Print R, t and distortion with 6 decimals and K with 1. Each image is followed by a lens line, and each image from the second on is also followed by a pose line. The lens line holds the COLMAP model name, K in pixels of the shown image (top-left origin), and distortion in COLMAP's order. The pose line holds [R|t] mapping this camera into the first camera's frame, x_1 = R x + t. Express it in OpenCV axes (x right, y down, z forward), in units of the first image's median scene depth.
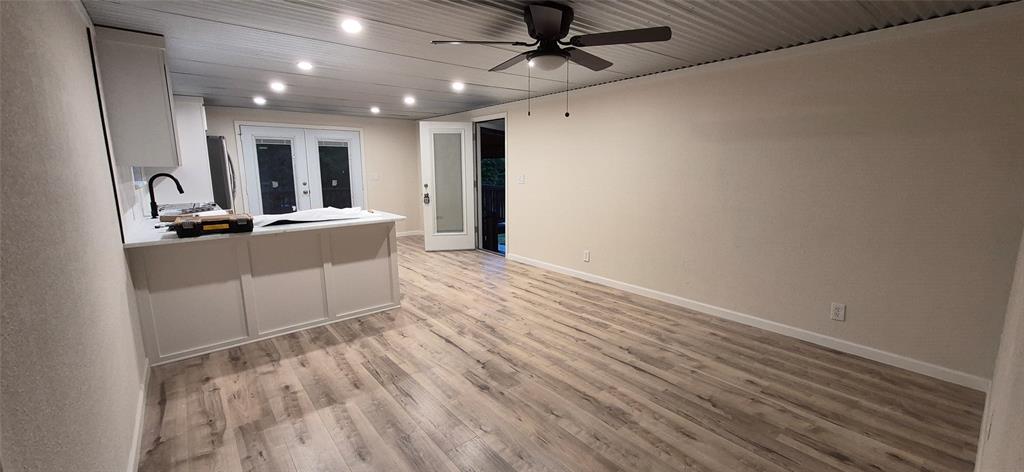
lens RADIAL K [[407.8, 0, 518.9], [0, 407.8, 235.6], [0, 0, 1]] dist [0.006664, -0.000761]
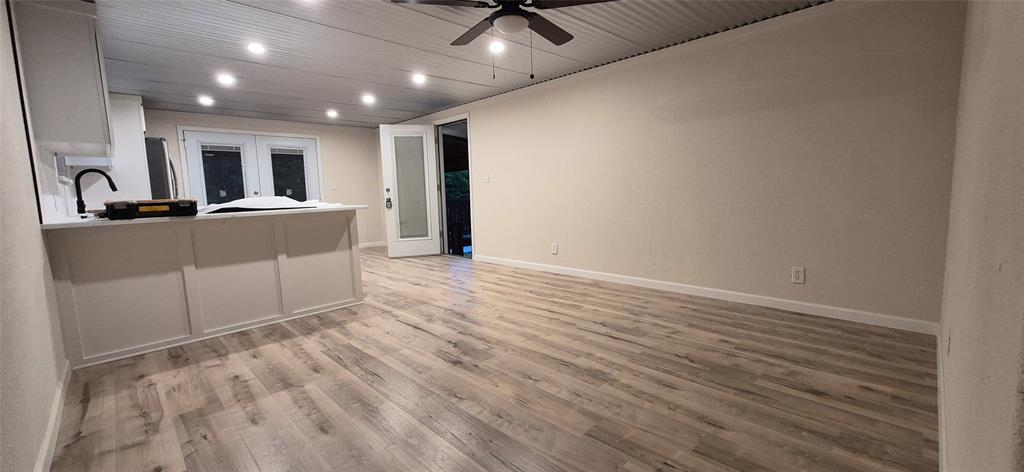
lens RADIAL K [[407.8, 0, 518.8], [0, 407.8, 235.8], [0, 0, 1]] dist [0.006664, -0.000761]
pose [[0.995416, -0.035792, 0.088689, -0.013376], [0.041071, 0.997447, -0.058427, 0.119099], [-0.086371, 0.061801, 0.994344, 0.024407]]
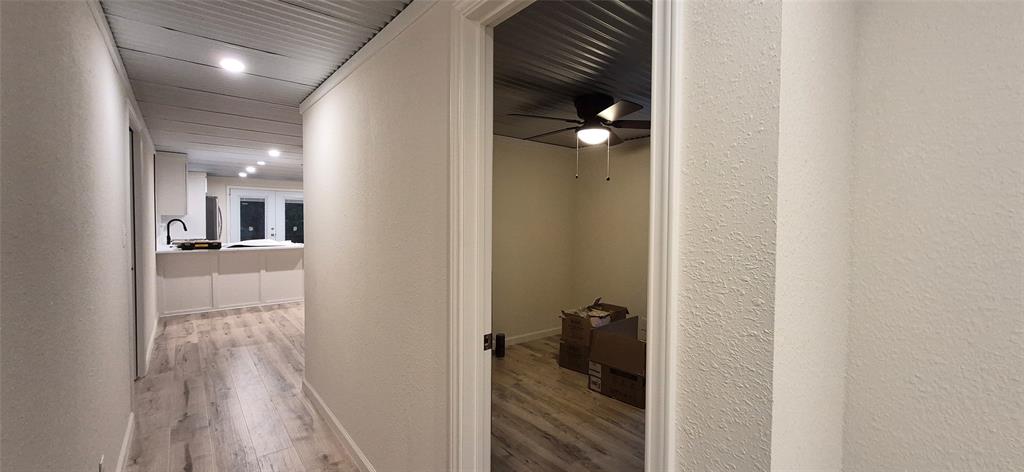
lens RADIAL K [[407.8, 0, 525.9], [0, 407.8, 236.7], [0, 0, 1]] dist [0.006664, -0.000761]
pose [[0.999818, 0.016831, 0.008933, 0.783014], [-0.015570, 0.991879, -0.126231, 0.153604], [-0.010986, 0.126069, 0.991961, -0.953703]]
